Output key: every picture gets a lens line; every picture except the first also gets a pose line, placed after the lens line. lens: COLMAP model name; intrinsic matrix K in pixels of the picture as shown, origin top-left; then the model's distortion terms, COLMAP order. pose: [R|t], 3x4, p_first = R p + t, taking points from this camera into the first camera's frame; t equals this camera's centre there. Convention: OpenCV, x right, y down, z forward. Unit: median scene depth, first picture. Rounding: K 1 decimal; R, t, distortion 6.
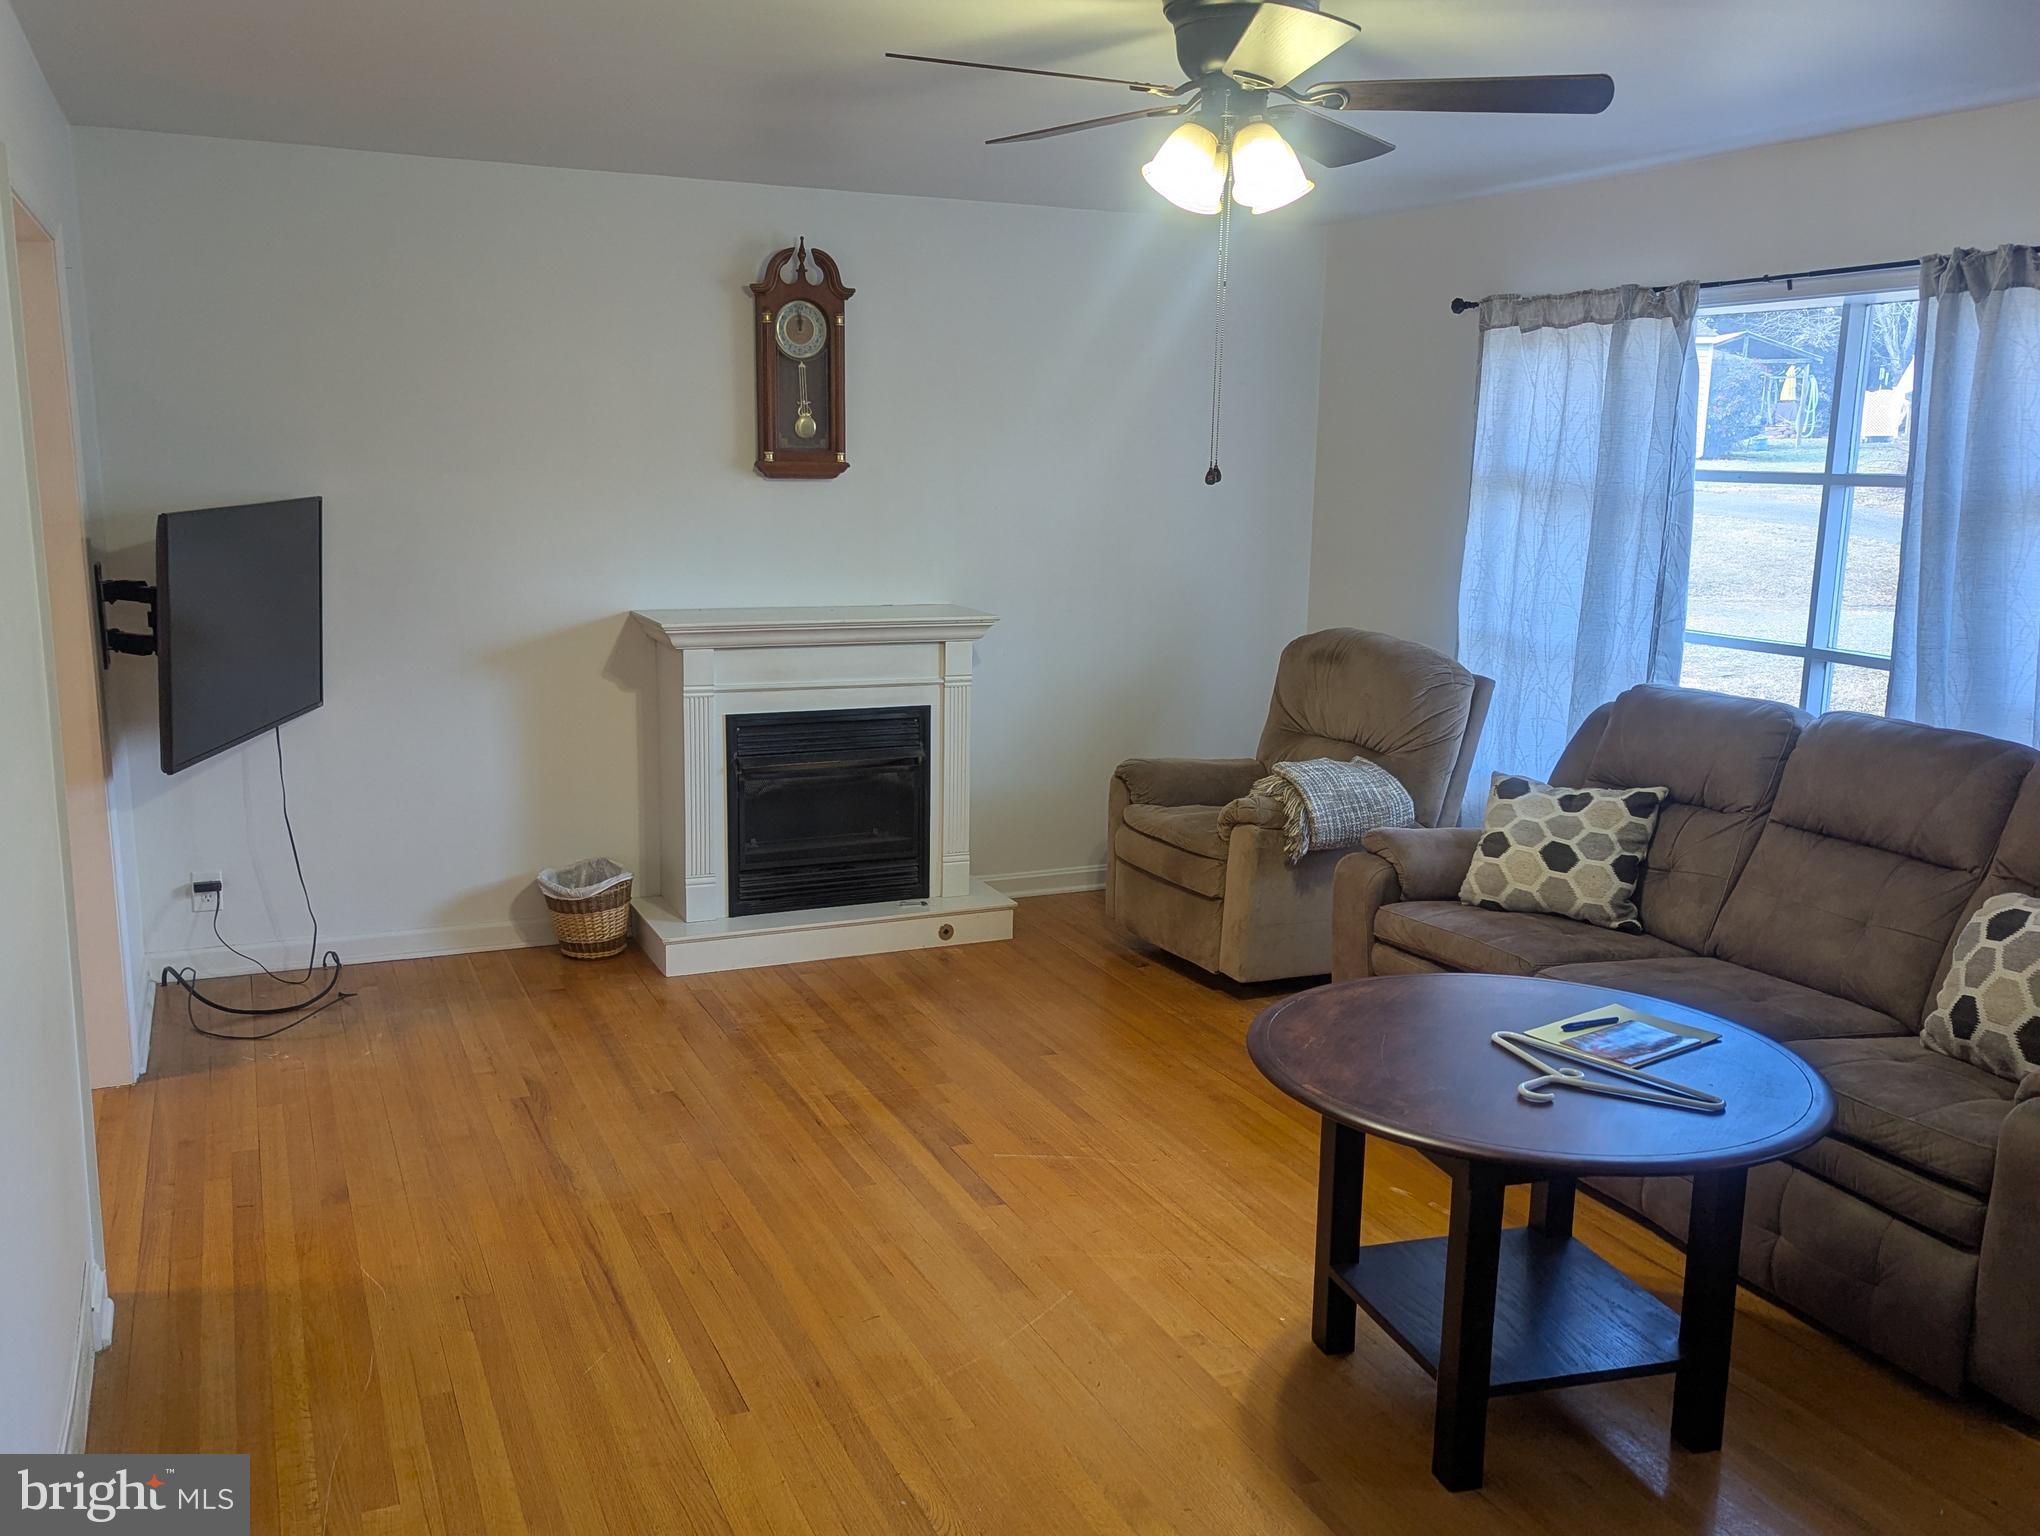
lens RADIAL K [[1735.5, 0, 1020.0], [0, 1735.5, 768.0], [0, 0, 1]] dist [0.009748, 0.006771]
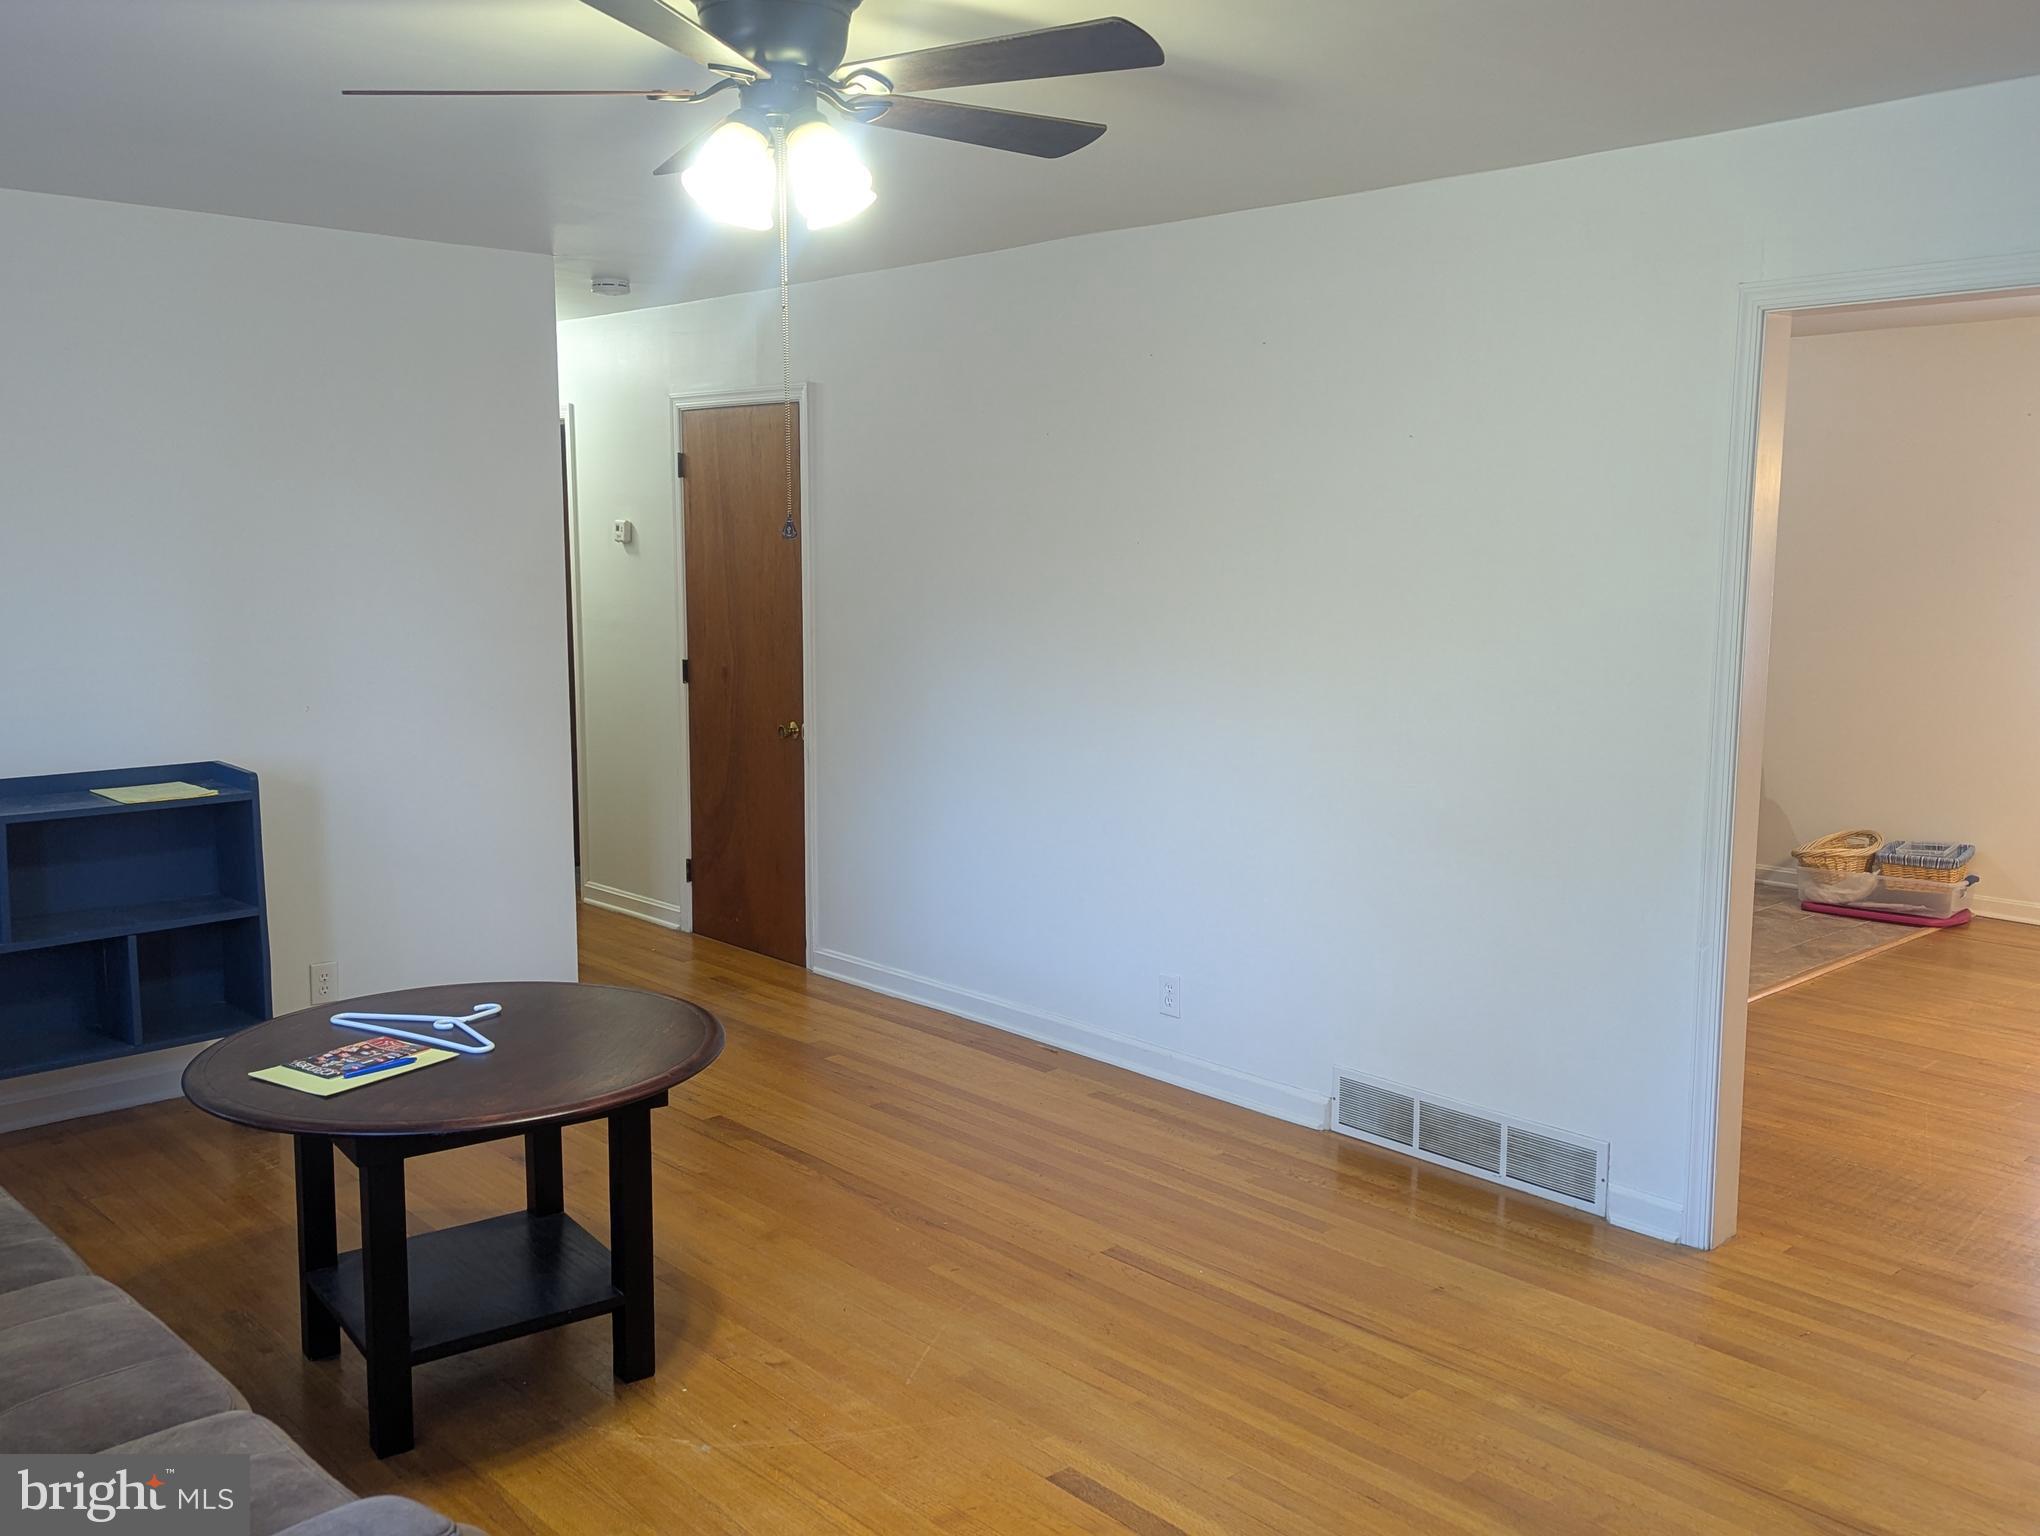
lens RADIAL K [[1735.5, 0, 1020.0], [0, 1735.5, 768.0], [0, 0, 1]] dist [0.009748, 0.006771]
pose [[-0.943497, 0.024276, -0.330491, 0.157715], [-0.079983, 0.951145, 0.298204, -0.175308], [0.321584, 0.307788, -0.895461, 1.001694]]
